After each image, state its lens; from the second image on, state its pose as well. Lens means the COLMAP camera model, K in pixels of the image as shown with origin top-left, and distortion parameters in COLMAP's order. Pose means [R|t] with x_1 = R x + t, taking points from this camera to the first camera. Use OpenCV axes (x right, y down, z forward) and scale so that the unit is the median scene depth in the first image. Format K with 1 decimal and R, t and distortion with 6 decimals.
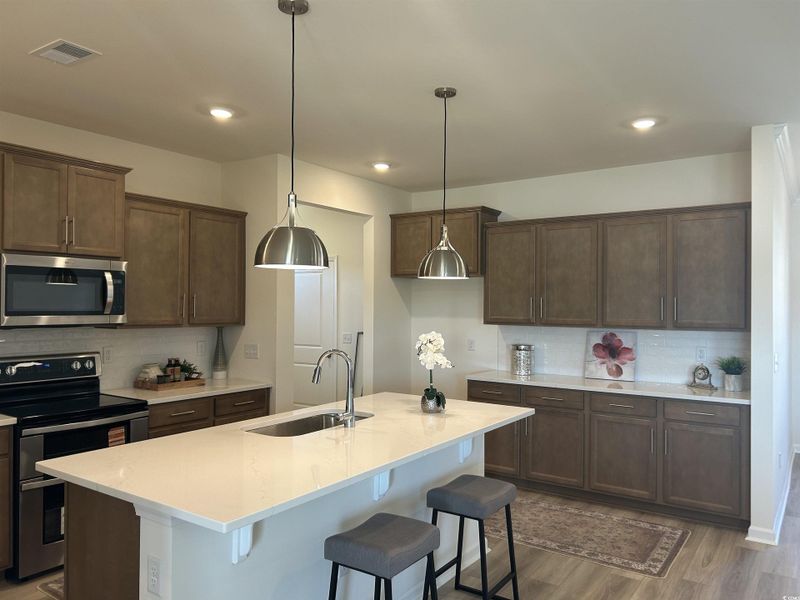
lens RADIAL K [[602.8, 0, 404.9], [0, 602.8, 301.2], [0, 0, 1]] dist [0.047643, -0.050352]
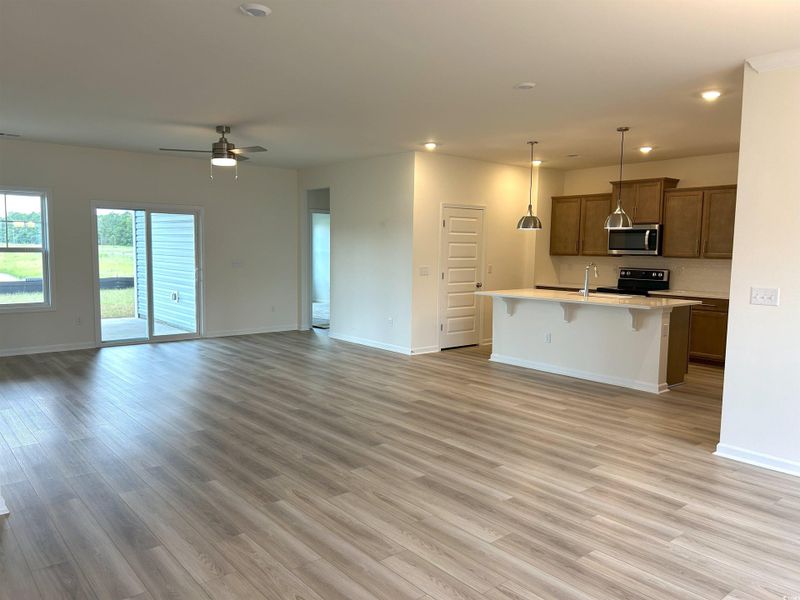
lens RADIAL K [[604.0, 0, 400.0], [0, 604.0, 300.0], [0, 0, 1]] dist [0.064390, -0.074289]
pose [[-0.267147, 0.072970, -0.960889, 1.609632], [-0.009615, 0.996878, 0.078376, 0.032523], [0.963608, 0.030177, -0.265611, 0.649403]]
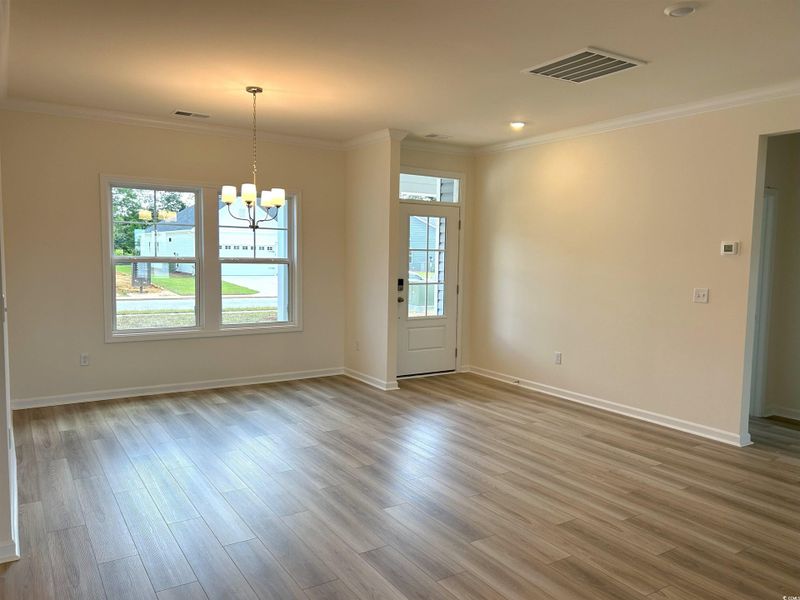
lens RADIAL K [[602.8, 0, 404.9], [0, 602.8, 301.2], [0, 0, 1]] dist [0.047643, -0.050352]
pose [[0.379803, -0.074769, 0.922041, 0.120847], [-0.022483, 0.995688, 0.090002, 0.017227], [-0.924794, -0.054913, 0.376484, 0.280840]]
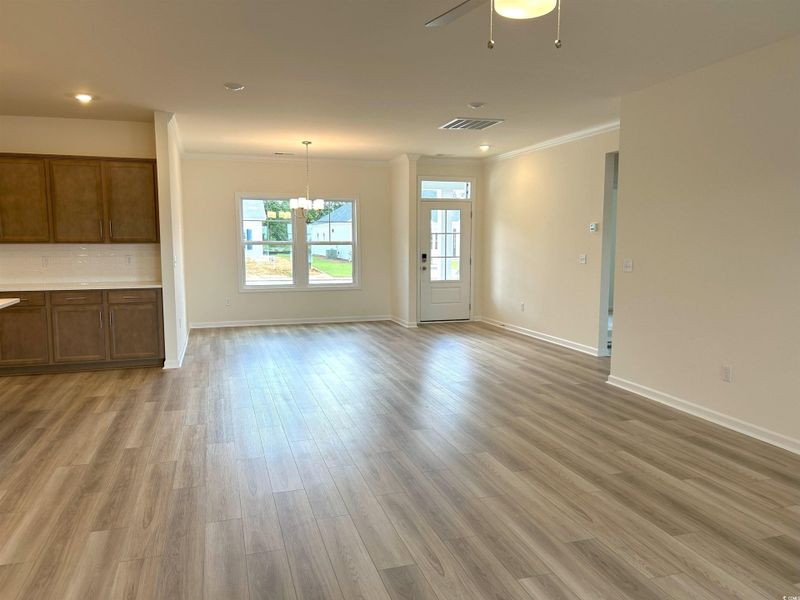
lens RADIAL K [[602.8, 0, 404.9], [0, 602.8, 301.2], [0, 0, 1]] dist [0.047643, -0.050352]
pose [[0.615480, -0.089459, 0.783059, -0.278759], [-0.000075, 0.993531, 0.113563, 0.020282], [-0.788153, -0.069955, 0.611492, -0.458653]]
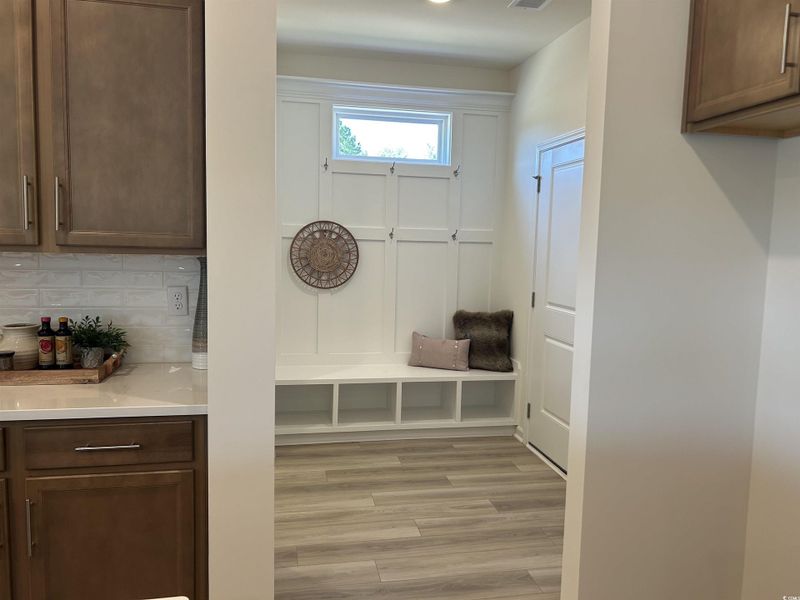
lens RADIAL K [[604.0, 0, 400.0], [0, 604.0, 300.0], [0, 0, 1]] dist [0.064390, -0.074289]
pose [[0.715900, 0.081019, -0.693486, 0.148347], [-0.016013, 0.994889, 0.099700, 0.029274], [0.698019, -0.060271, 0.713538, 0.876329]]
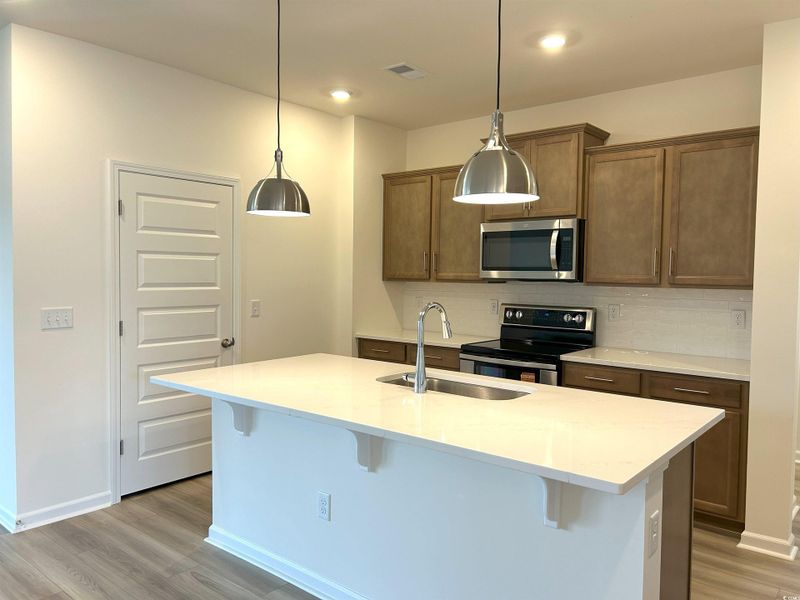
lens RADIAL K [[604.0, 0, 400.0], [0, 604.0, 300.0], [0, 0, 1]] dist [0.064390, -0.074289]
pose [[-0.092466, 0.035973, -0.995066, 0.527497], [-0.006647, 0.999303, 0.036744, 0.032005], [0.995694, 0.010012, -0.092162, 0.730793]]
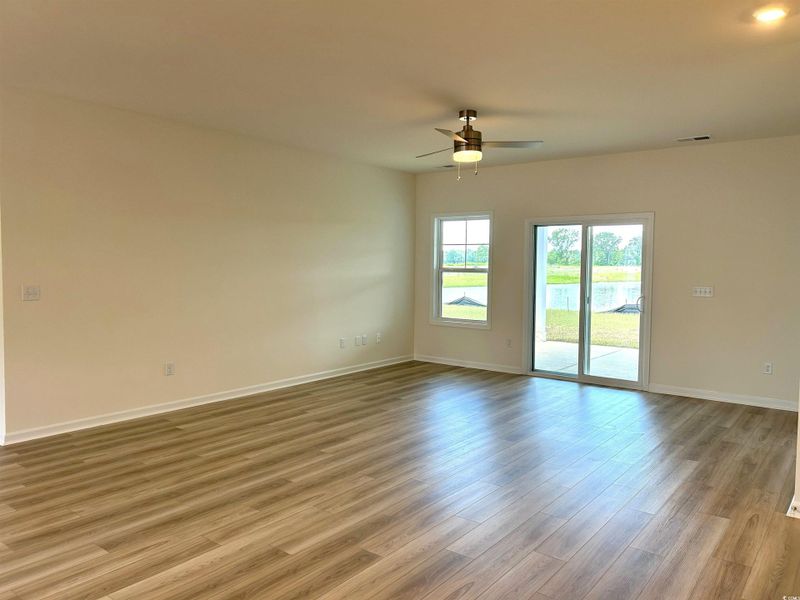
lens RADIAL K [[602.8, 0, 404.9], [0, 602.8, 301.2], [0, 0, 1]] dist [0.047643, -0.050352]
pose [[-0.998733, -0.024750, 0.043805, 0.304371], [-0.022127, 0.997991, 0.059366, 0.027296], [-0.045186, 0.058321, -0.997275, 1.003930]]
